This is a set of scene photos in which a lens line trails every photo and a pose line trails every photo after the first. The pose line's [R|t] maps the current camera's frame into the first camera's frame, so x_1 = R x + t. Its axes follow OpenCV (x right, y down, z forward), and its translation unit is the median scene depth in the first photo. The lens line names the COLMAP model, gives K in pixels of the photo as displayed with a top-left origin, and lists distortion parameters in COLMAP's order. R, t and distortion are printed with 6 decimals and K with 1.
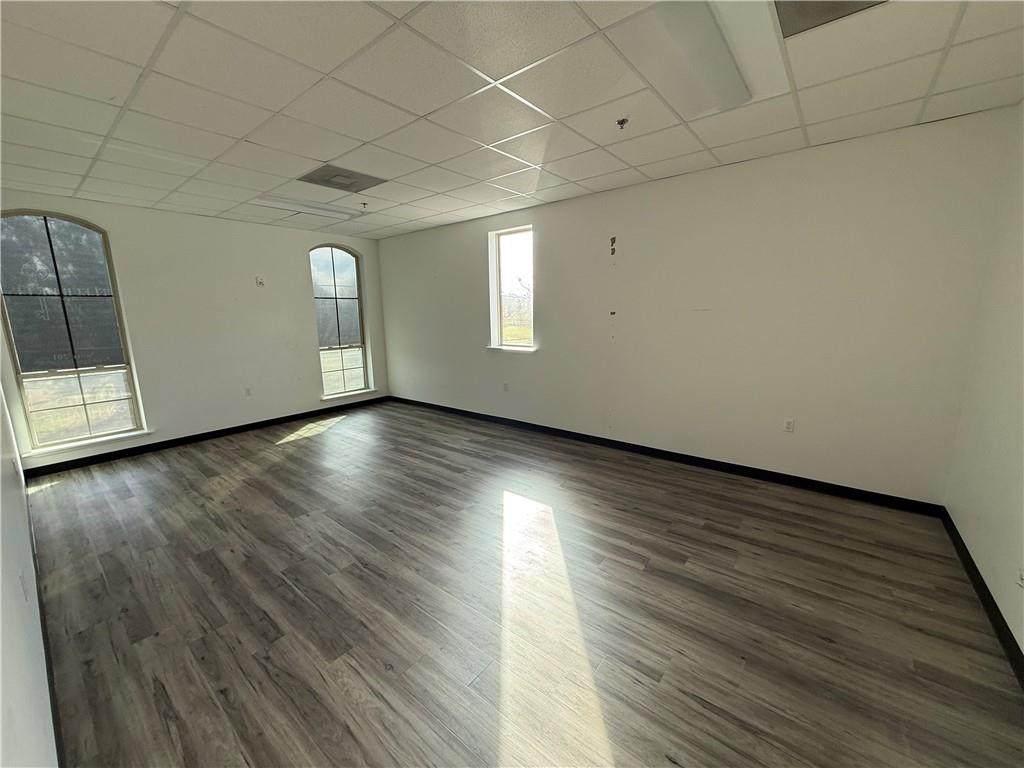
lens RADIAL K [[406.5, 0, 507.9], [0, 406.5, 383.4], [0, 0, 1]] dist [-0.003450, -0.000155]
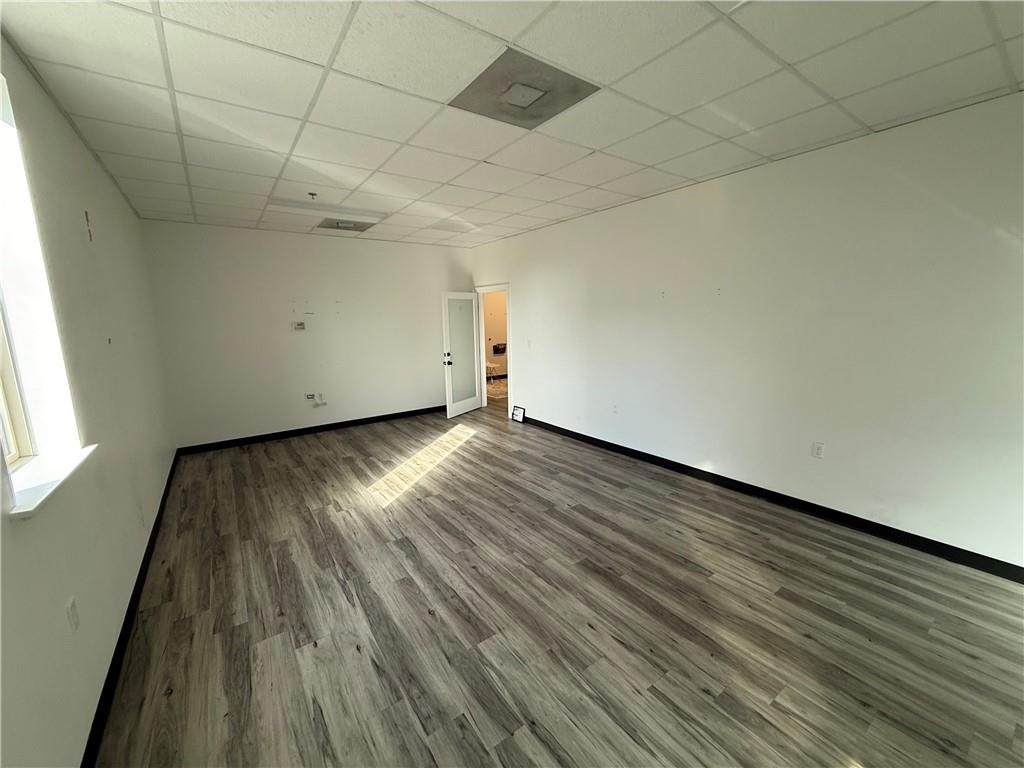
lens RADIAL K [[406.5, 0, 508.5], [0, 406.5, 388.5], [0, 0, 1]] dist [-0.003450, -0.000155]
pose [[-0.964195, -0.009015, 0.265042, -0.561682], [0.085508, 0.935477, 0.342887, -0.318442], [-0.251032, 0.353273, -0.901211, 1.723974]]
